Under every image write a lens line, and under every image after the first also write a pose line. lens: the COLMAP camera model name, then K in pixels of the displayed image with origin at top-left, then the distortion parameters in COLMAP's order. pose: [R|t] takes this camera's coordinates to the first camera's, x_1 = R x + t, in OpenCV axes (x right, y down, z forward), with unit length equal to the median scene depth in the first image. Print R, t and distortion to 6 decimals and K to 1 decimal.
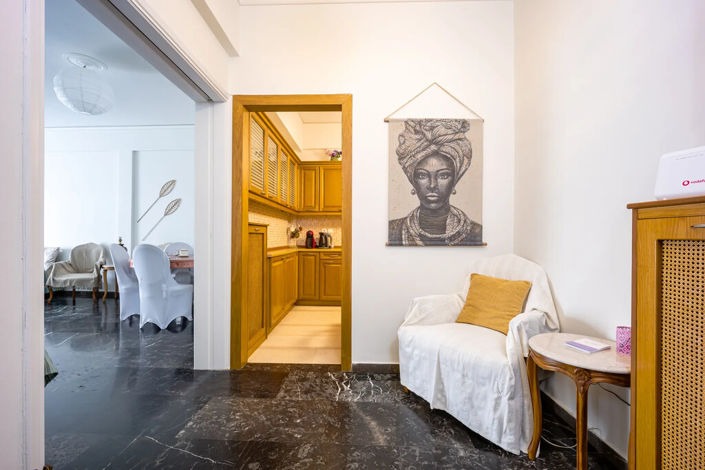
lens RADIAL K [[304.7, 0, 351.8], [0, 304.7, 235.5], [0, 0, 1]] dist [-0.013235, 0.004429]
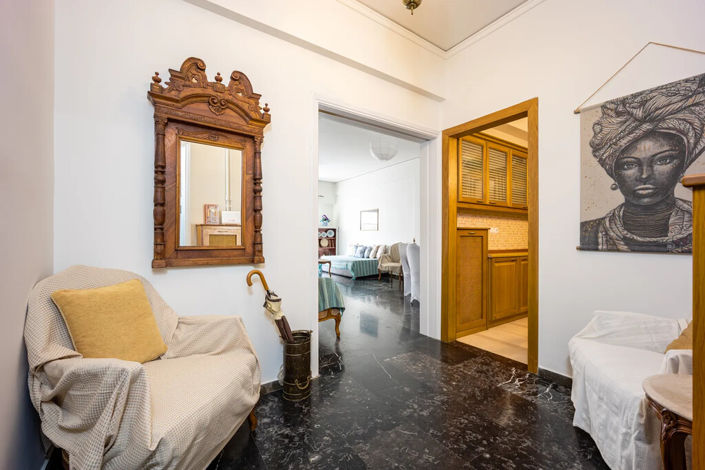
lens RADIAL K [[304.7, 0, 355.7], [0, 304.7, 235.6], [0, 0, 1]] dist [-0.013235, 0.004429]
pose [[0.578591, -0.004029, -0.815608, 0.374632], [0.001199, 0.999991, -0.004089, -0.005014], [0.815617, 0.001388, 0.578591, -0.049038]]
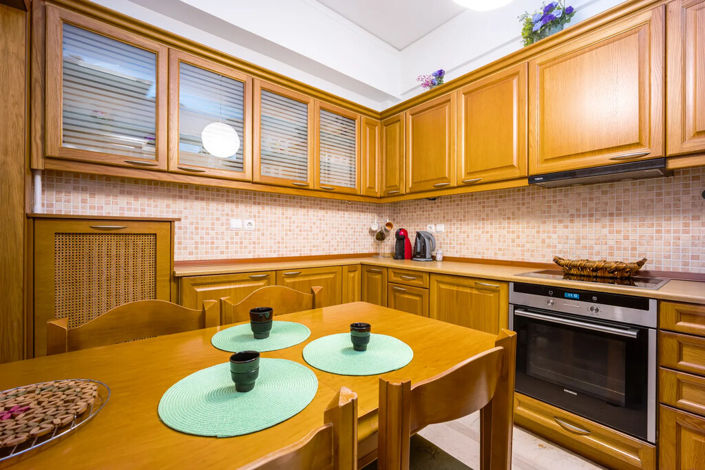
lens RADIAL K [[304.7, 0, 356.3], [0, 304.7, 235.5], [0, 0, 1]] dist [-0.013235, 0.004429]
pose [[0.674232, -0.003717, -0.738510, 0.392295], [0.002546, 0.999993, -0.002708, -0.001912], [0.738515, -0.000054, 0.674237, 0.914640]]
